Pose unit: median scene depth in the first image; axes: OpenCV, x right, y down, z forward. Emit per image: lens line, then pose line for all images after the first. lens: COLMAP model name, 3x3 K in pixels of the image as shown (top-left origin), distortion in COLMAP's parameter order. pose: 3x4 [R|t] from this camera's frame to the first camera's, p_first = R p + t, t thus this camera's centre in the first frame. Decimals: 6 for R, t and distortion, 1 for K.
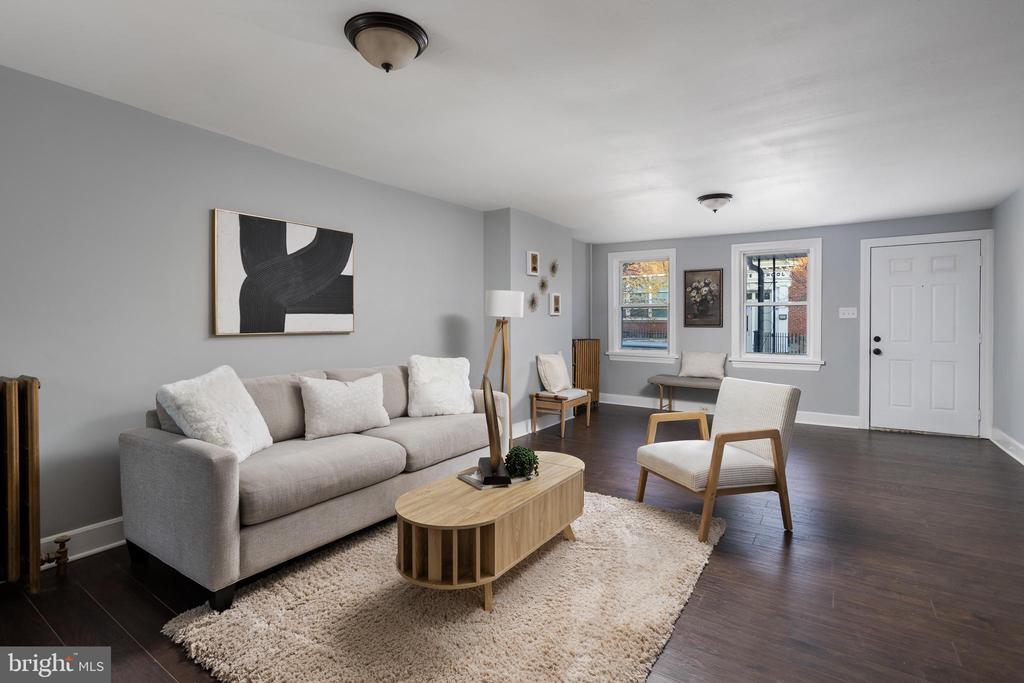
lens RADIAL K [[492.4, 0, 507.3], [0, 492.4, 325.2], [0, 0, 1]] dist [-0.029186, 0.000429]
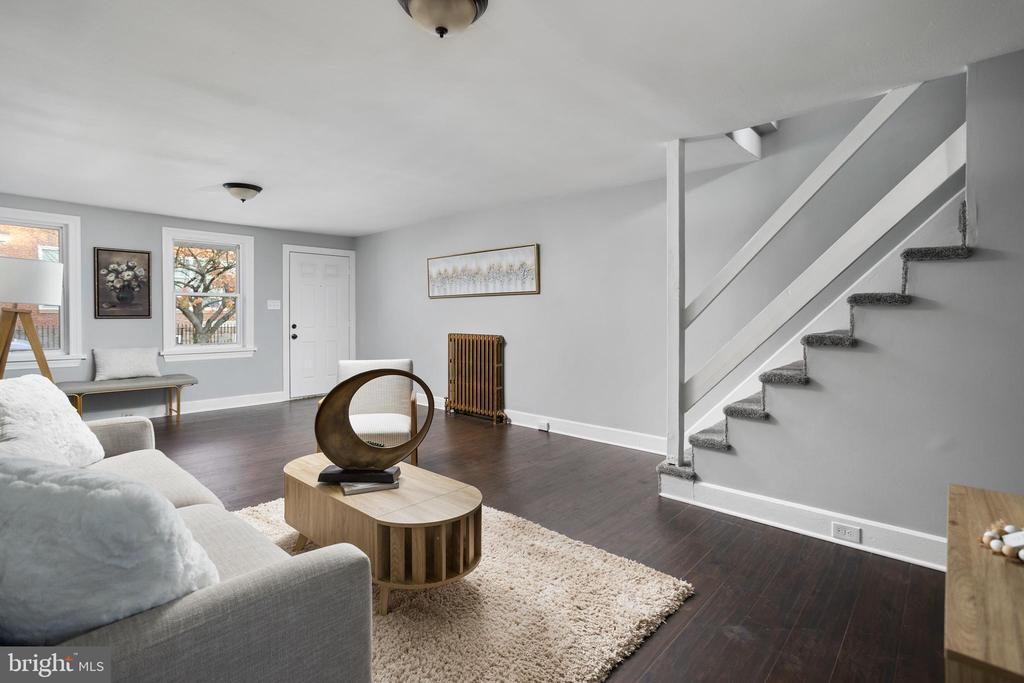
lens RADIAL K [[492.4, 0, 525.2], [0, 492.4, 323.0], [0, 0, 1]] dist [-0.029186, 0.000429]
pose [[0.107935, -0.019037, 0.993976, -0.356083], [0.001869, 0.999819, 0.018946, -0.002636], [-0.994156, -0.000187, 0.107951, 0.233112]]
